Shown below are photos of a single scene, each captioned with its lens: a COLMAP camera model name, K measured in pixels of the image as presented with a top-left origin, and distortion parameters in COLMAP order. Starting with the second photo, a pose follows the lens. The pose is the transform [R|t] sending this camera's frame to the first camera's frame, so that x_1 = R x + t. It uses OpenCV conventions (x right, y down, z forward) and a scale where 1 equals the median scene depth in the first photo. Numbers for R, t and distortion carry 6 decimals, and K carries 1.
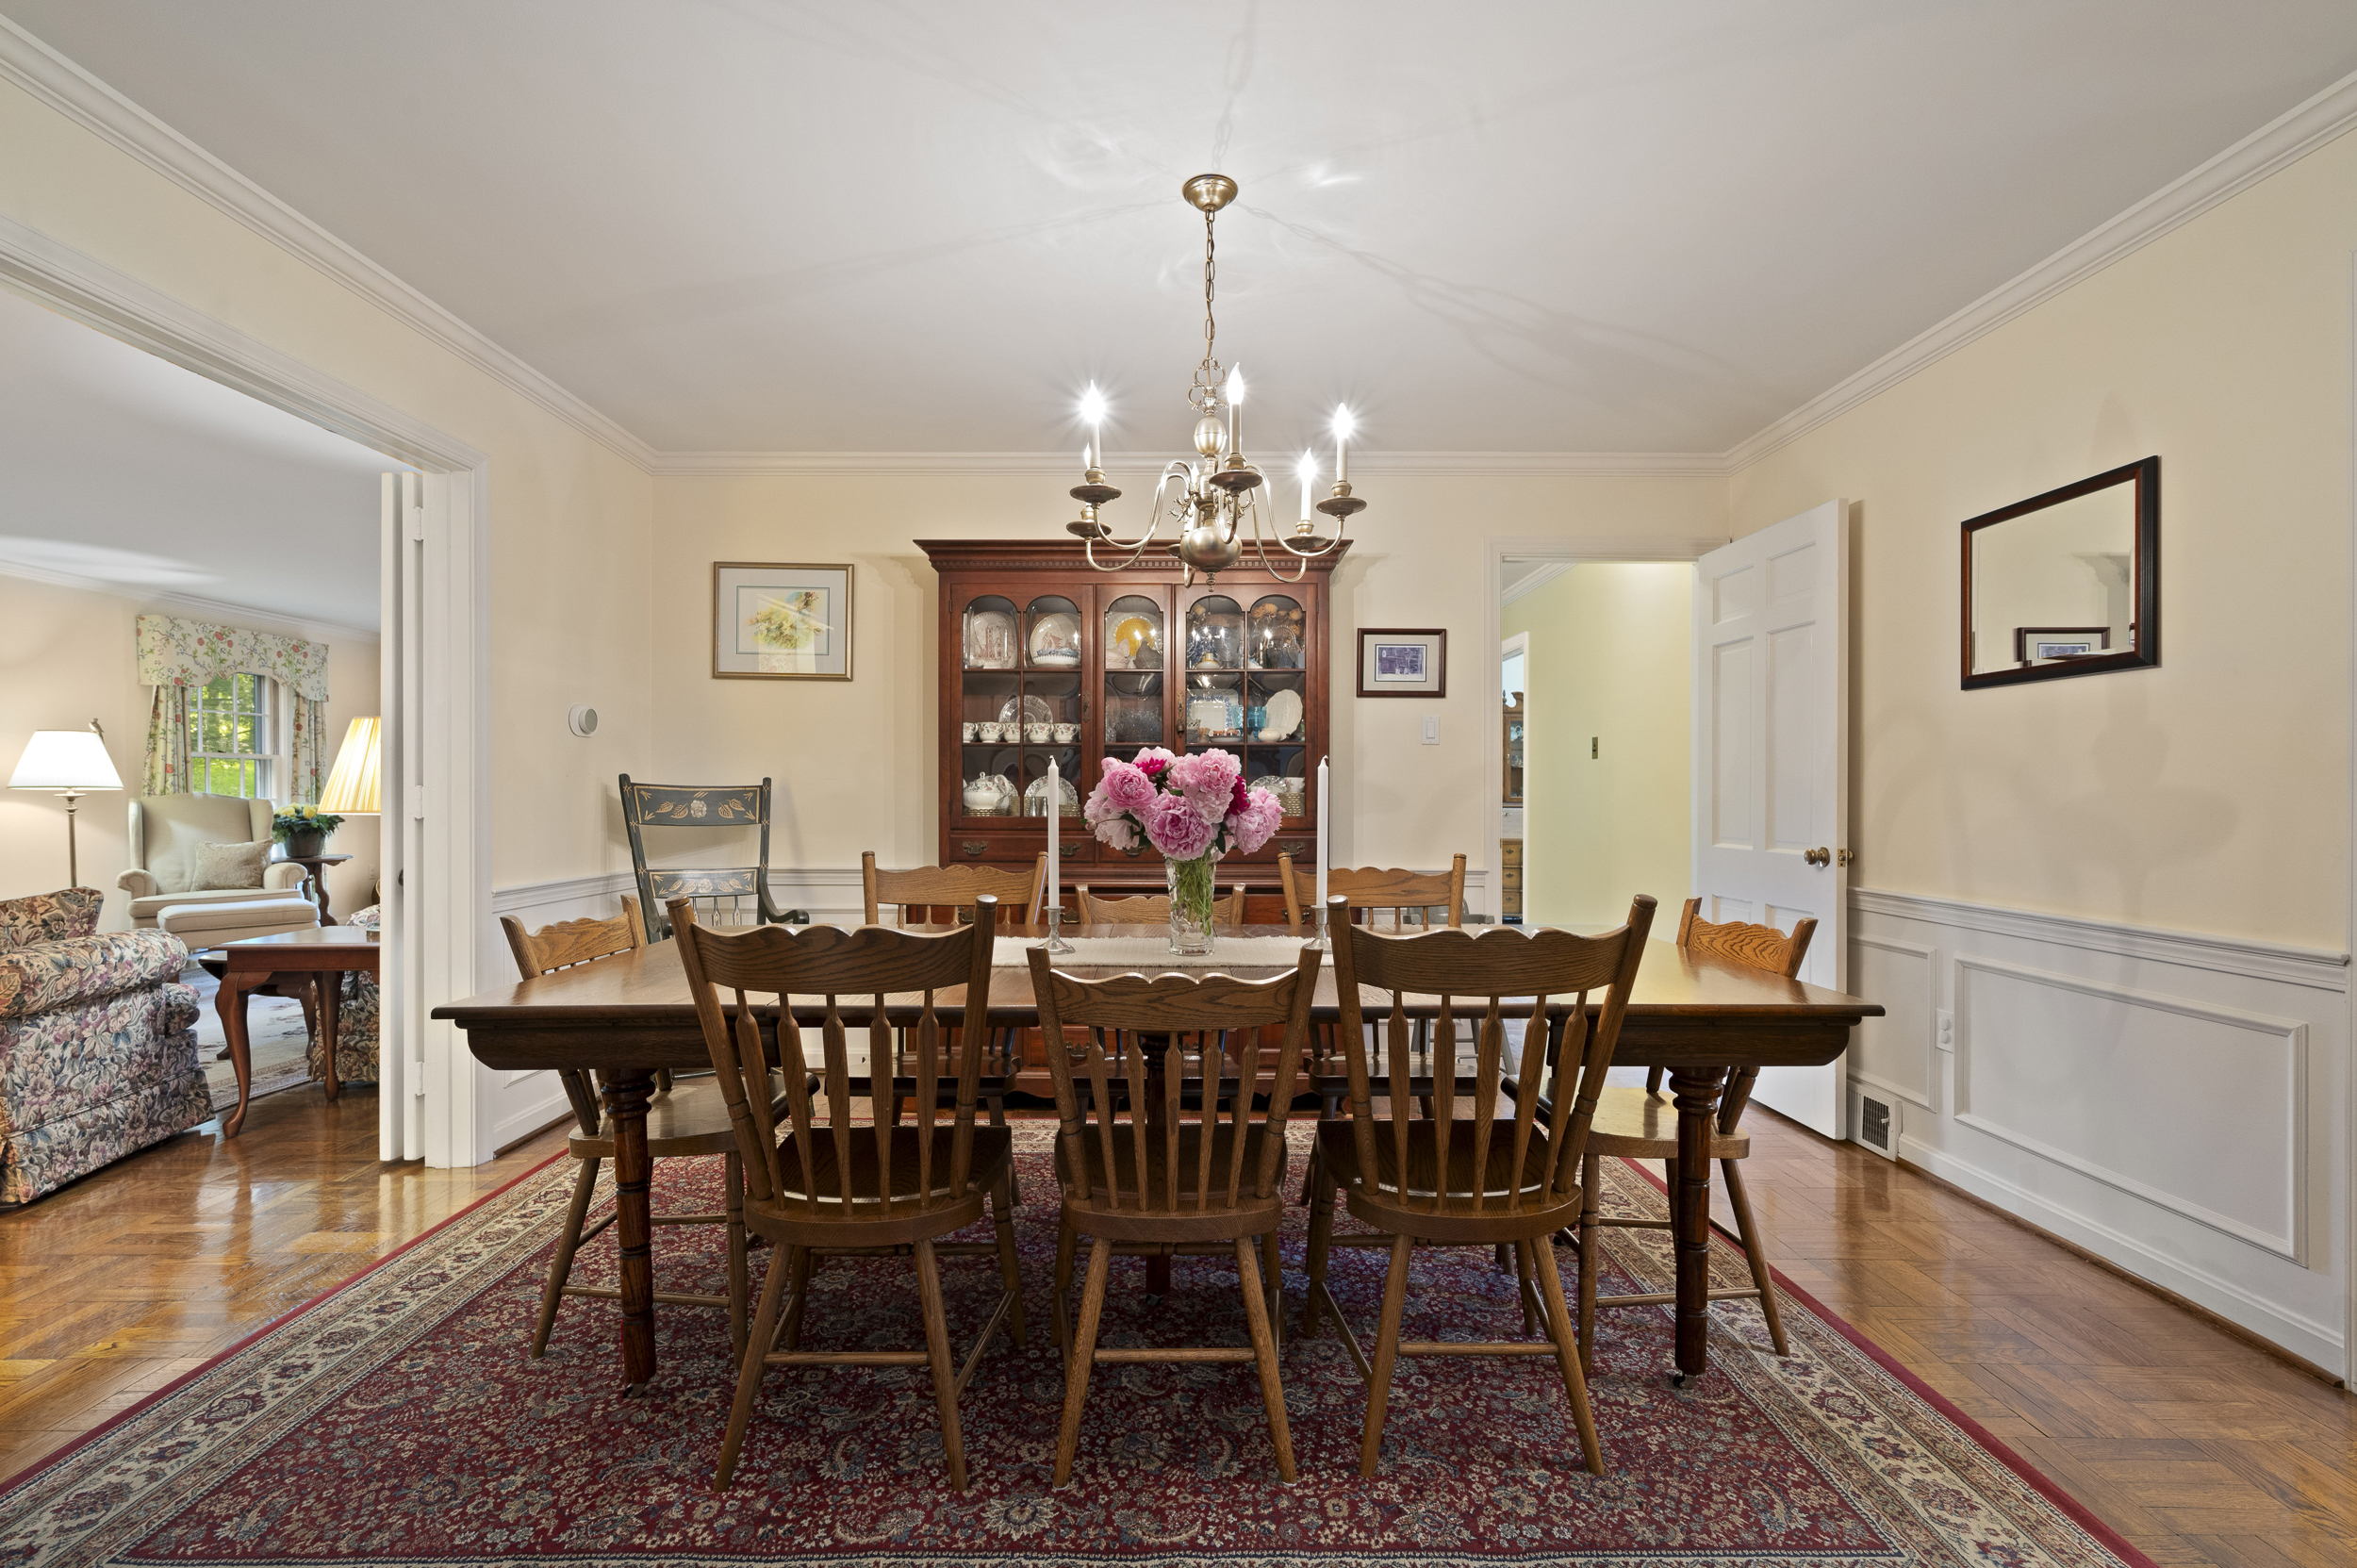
lens RADIAL K [[1018.6, 0, 1178.5], [0, 1018.6, 784.0], [0, 0, 1]] dist [0.001727, 0.000081]
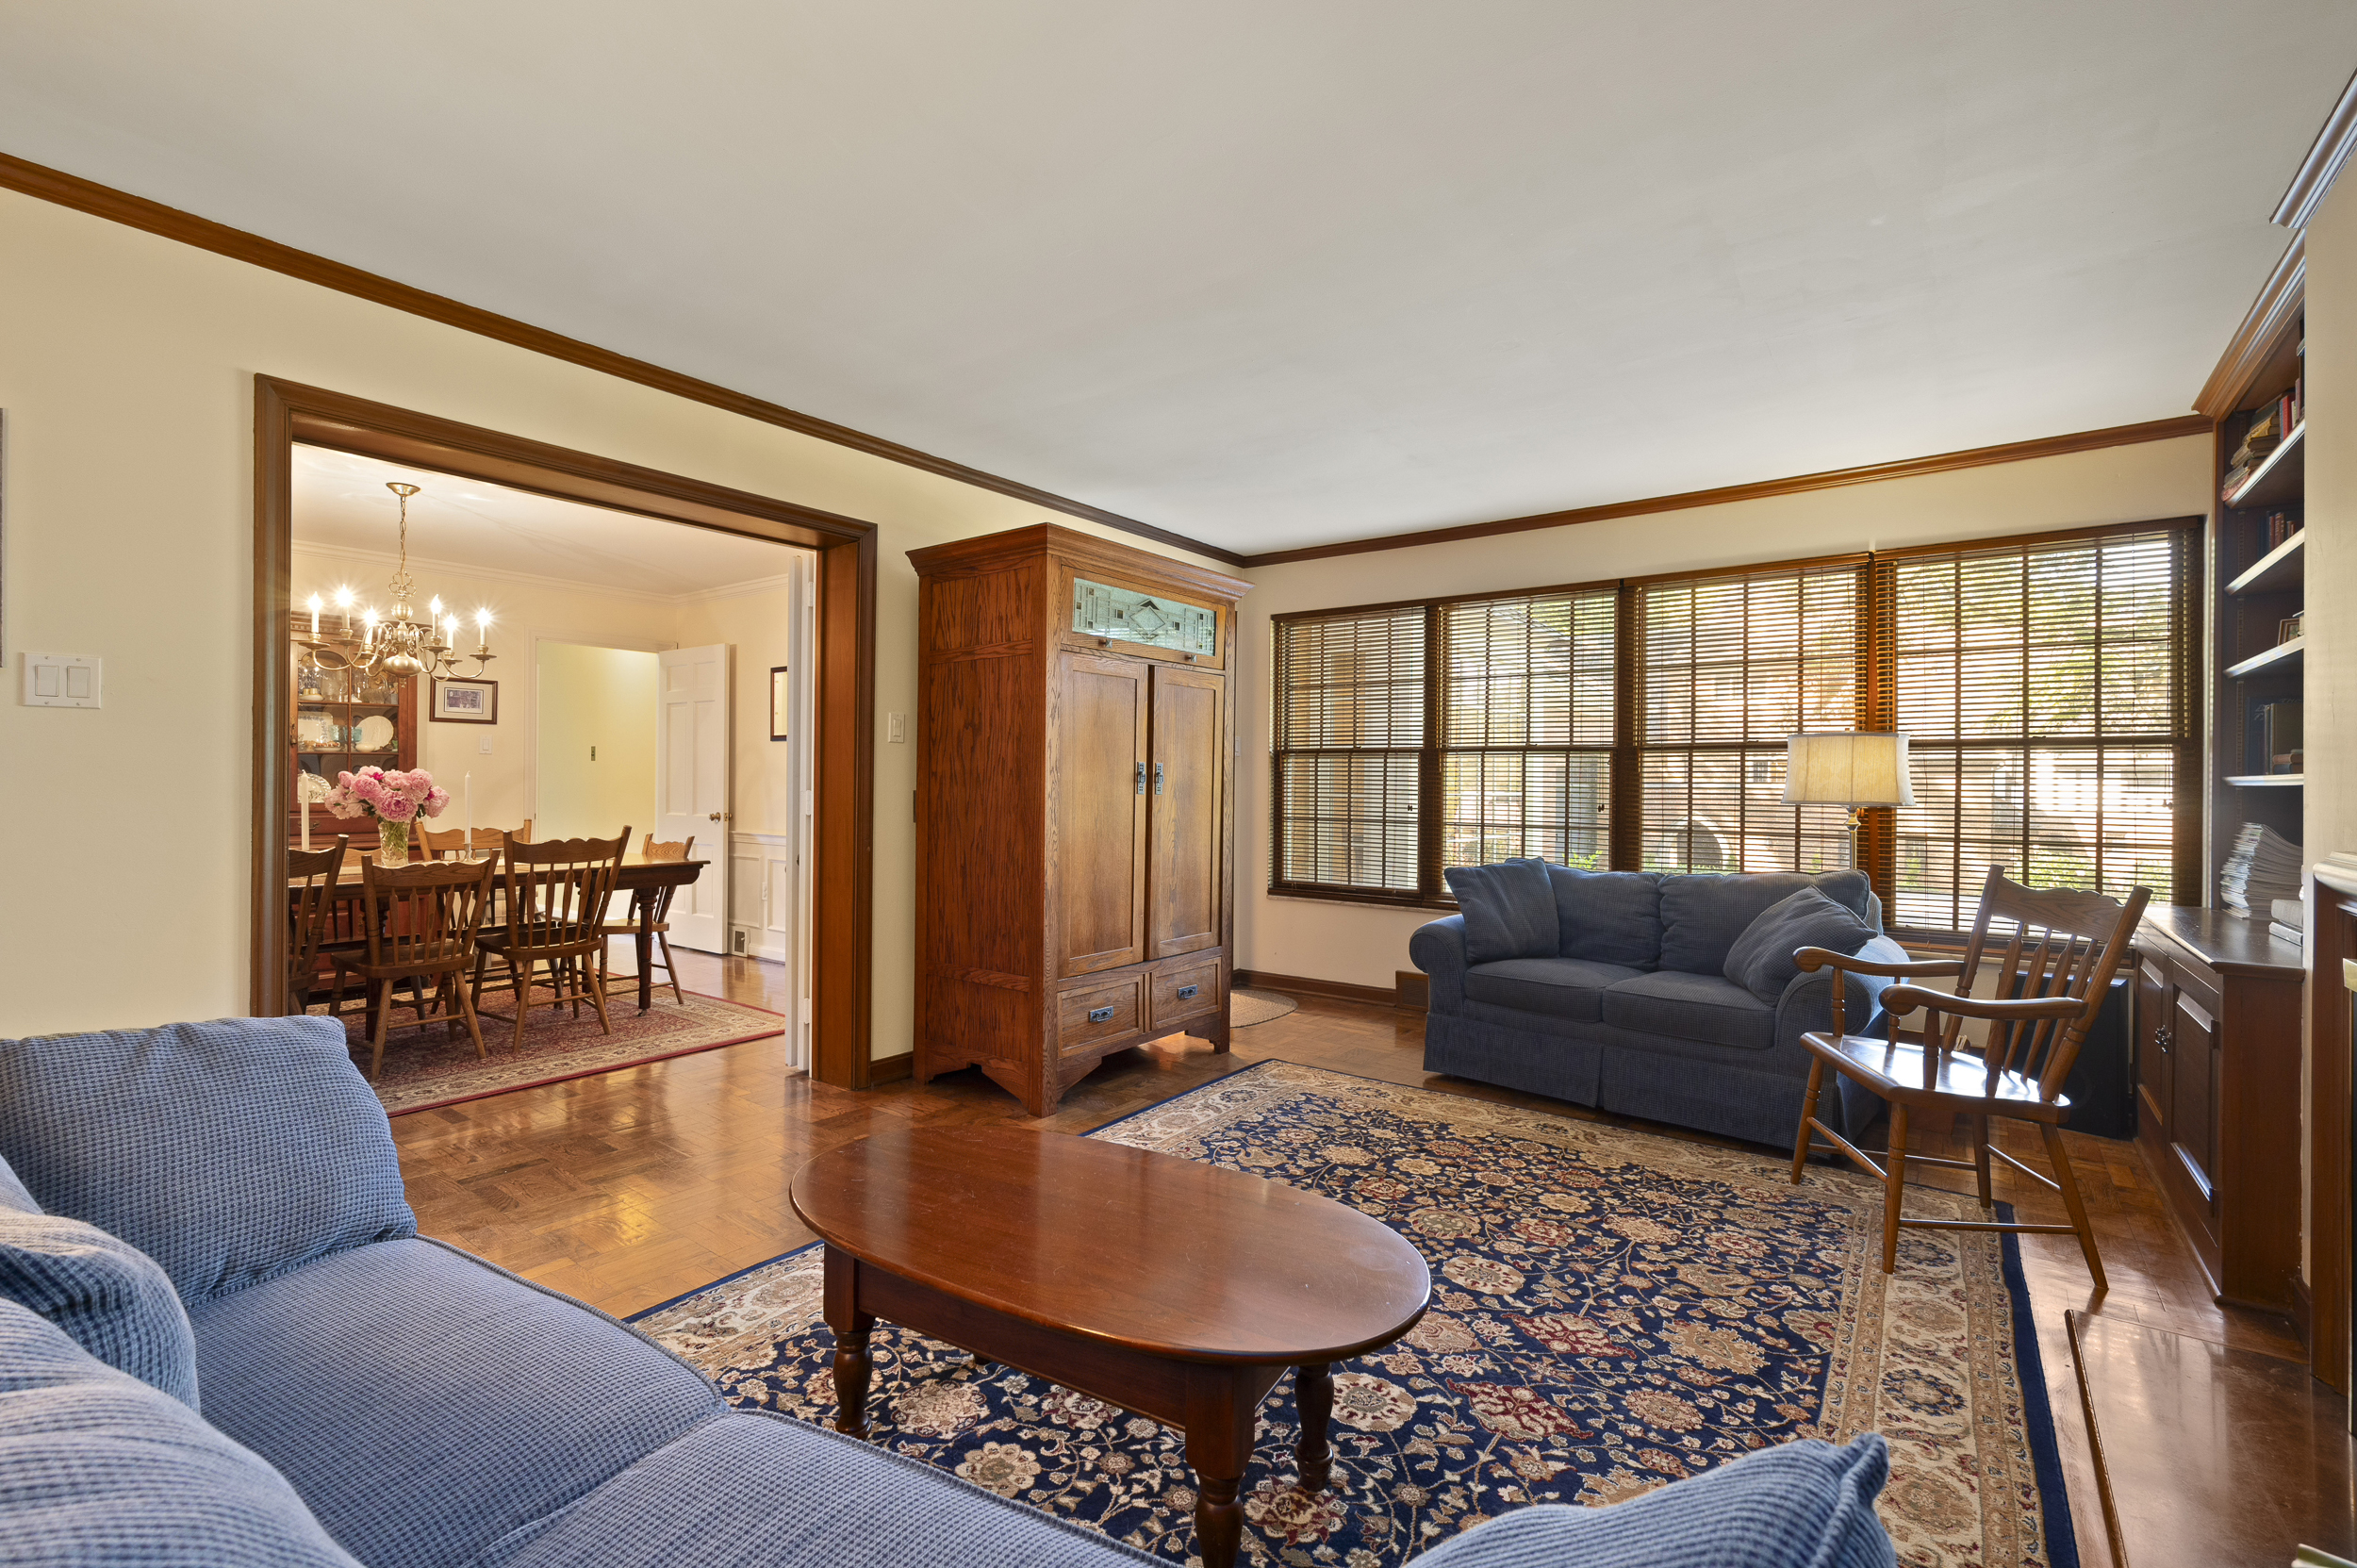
lens RADIAL K [[1031.0, 0, 1181.7], [0, 1031.0, 789.7], [0, 0, 1]] dist [-0.001593, -0.000658]
pose [[0.603926, -0.007305, 0.797007, -0.510060], [-0.011231, 0.999781, 0.017674, -0.033759], [-0.796961, -0.019624, 0.603711, -1.115781]]
